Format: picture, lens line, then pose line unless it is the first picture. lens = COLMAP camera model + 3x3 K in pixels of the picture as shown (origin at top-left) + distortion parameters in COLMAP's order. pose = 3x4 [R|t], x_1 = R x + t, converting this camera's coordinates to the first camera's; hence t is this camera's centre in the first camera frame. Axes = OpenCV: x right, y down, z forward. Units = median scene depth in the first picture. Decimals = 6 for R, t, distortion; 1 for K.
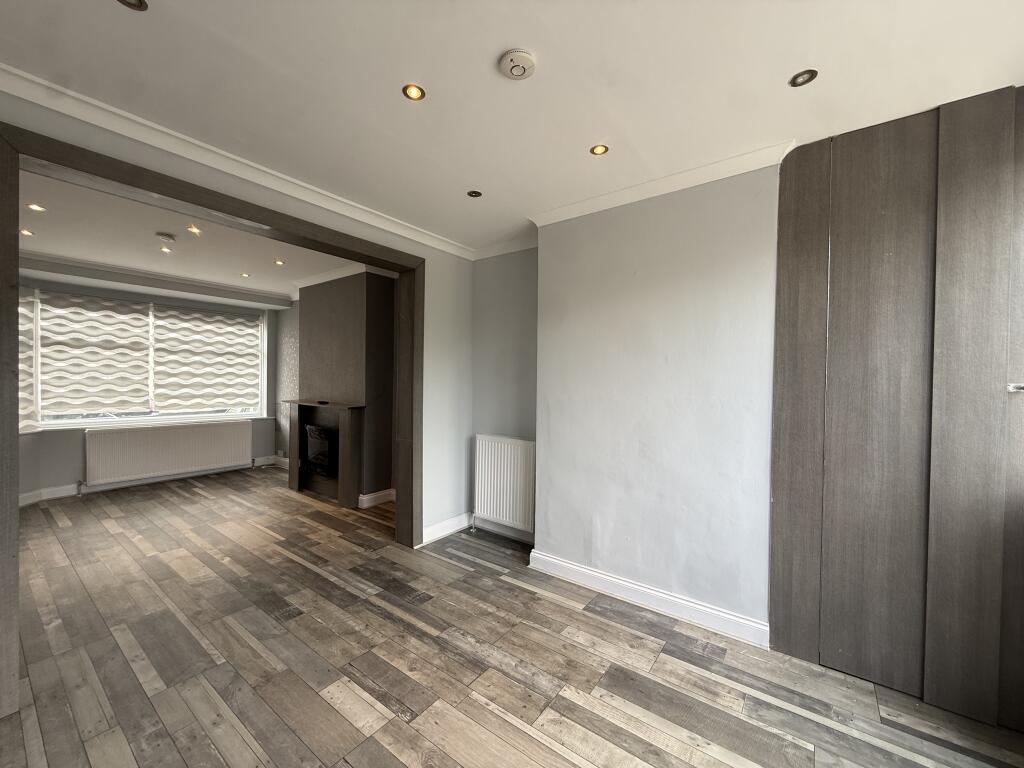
lens RADIAL K [[408.5, 0, 510.5], [0, 408.5, 384.8], [0, 0, 1]] dist [-0.002461, 0.000162]
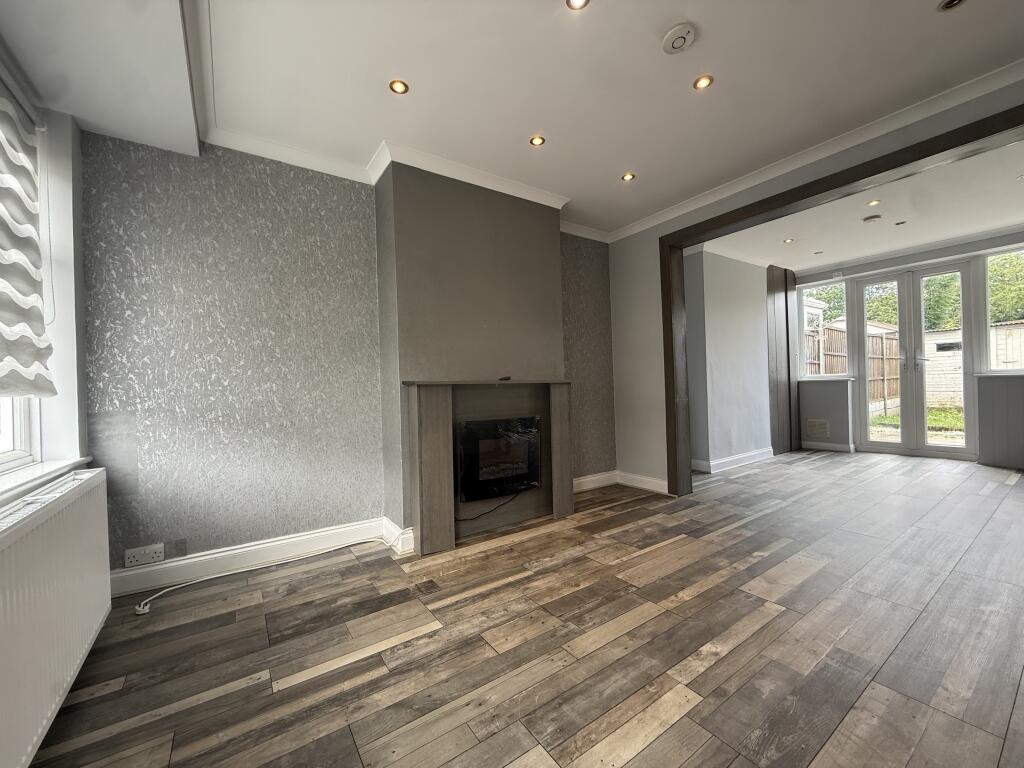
lens RADIAL K [[408.5, 0, 510.5], [0, 408.5, 384.8], [0, 0, 1]] dist [-0.002461, 0.000162]
pose [[0.319654, -0.021187, 0.947298, -1.123006], [0.046647, 0.998890, 0.006601, 0.051275], [-0.946386, 0.042079, 0.320287, 0.837760]]
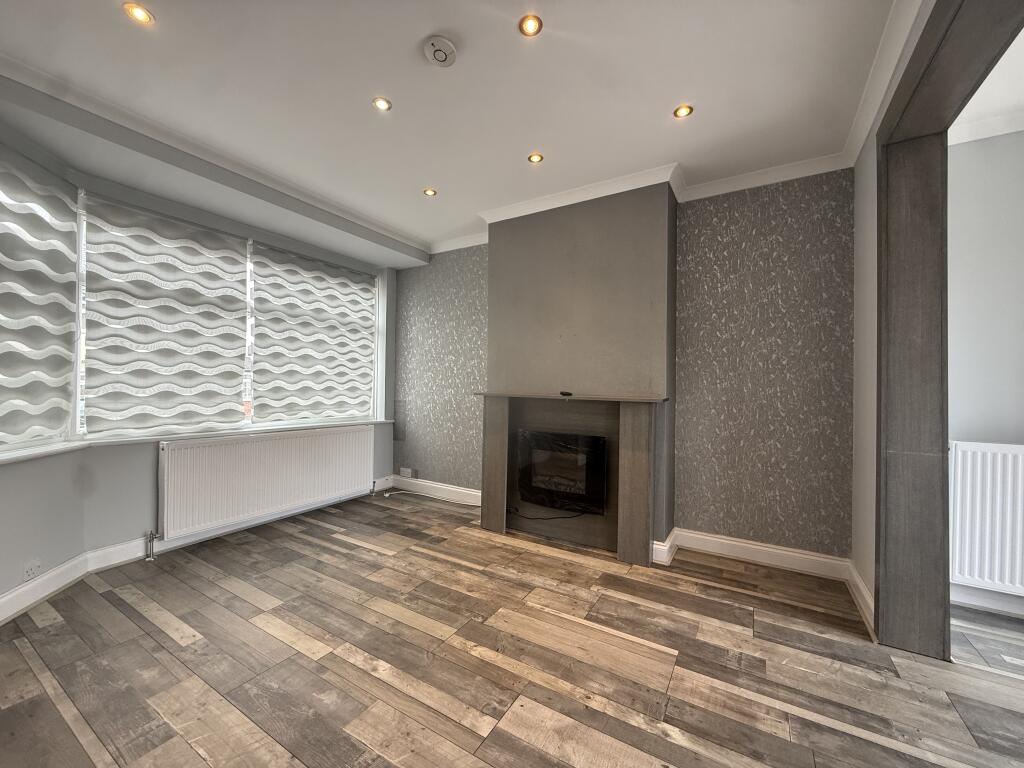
lens RADIAL K [[408.5, 0, 510.5], [0, 408.5, 384.8], [0, 0, 1]] dist [-0.002461, 0.000162]
pose [[0.995034, 0.003675, 0.099471, -0.646983], [-0.002146, 0.999878, -0.015474, 0.041337], [-0.099516, 0.015183, 0.994920, 0.403350]]
